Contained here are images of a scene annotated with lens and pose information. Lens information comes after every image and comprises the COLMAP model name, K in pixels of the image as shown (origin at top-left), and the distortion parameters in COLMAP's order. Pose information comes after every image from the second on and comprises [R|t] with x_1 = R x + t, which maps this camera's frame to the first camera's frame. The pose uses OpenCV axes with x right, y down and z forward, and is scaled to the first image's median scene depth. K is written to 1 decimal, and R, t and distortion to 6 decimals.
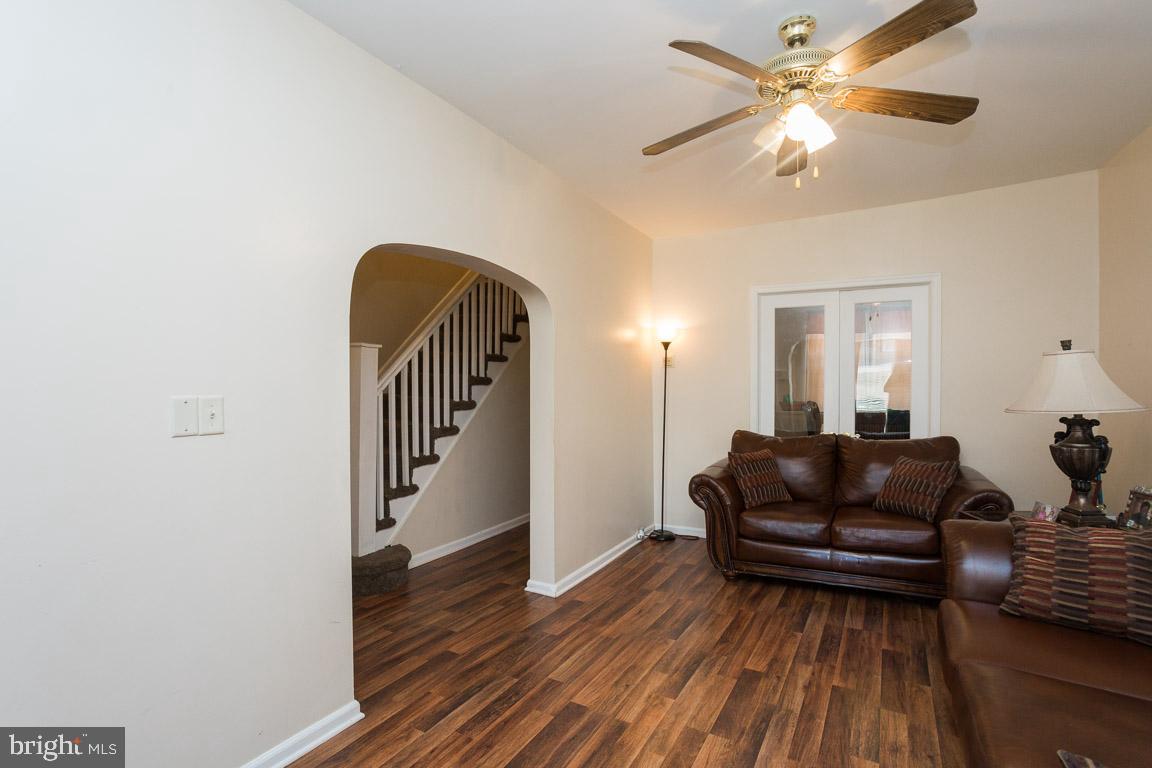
lens RADIAL K [[552.7, 0, 574.8], [0, 552.7, 383.4], [0, 0, 1]] dist [-0.002949, 0.000763]
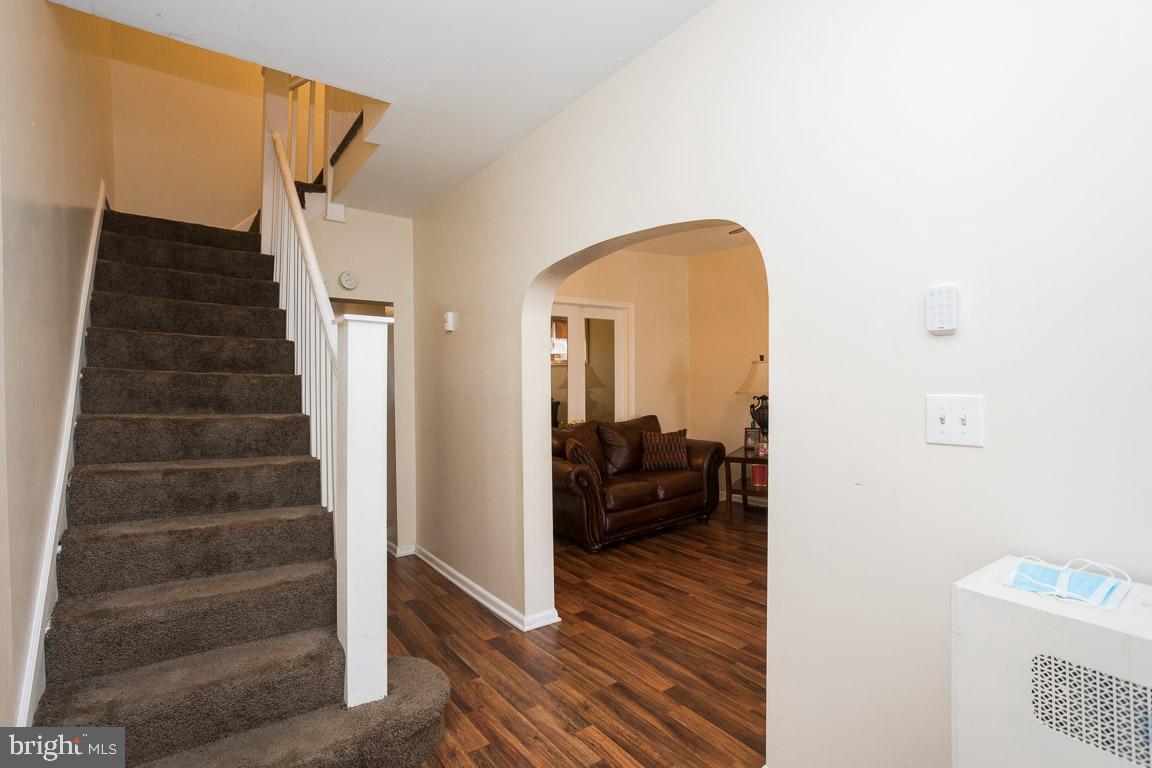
lens RADIAL K [[552.7, 0, 574.9], [0, 552.7, 382.5], [0, 0, 1]] dist [-0.002949, 0.000763]
pose [[0.390406, 0.002073, 0.920641, -1.019533], [0.004766, 0.999980, -0.004272, 0.001842], [-0.920631, 0.006056, 0.390388, 0.740177]]
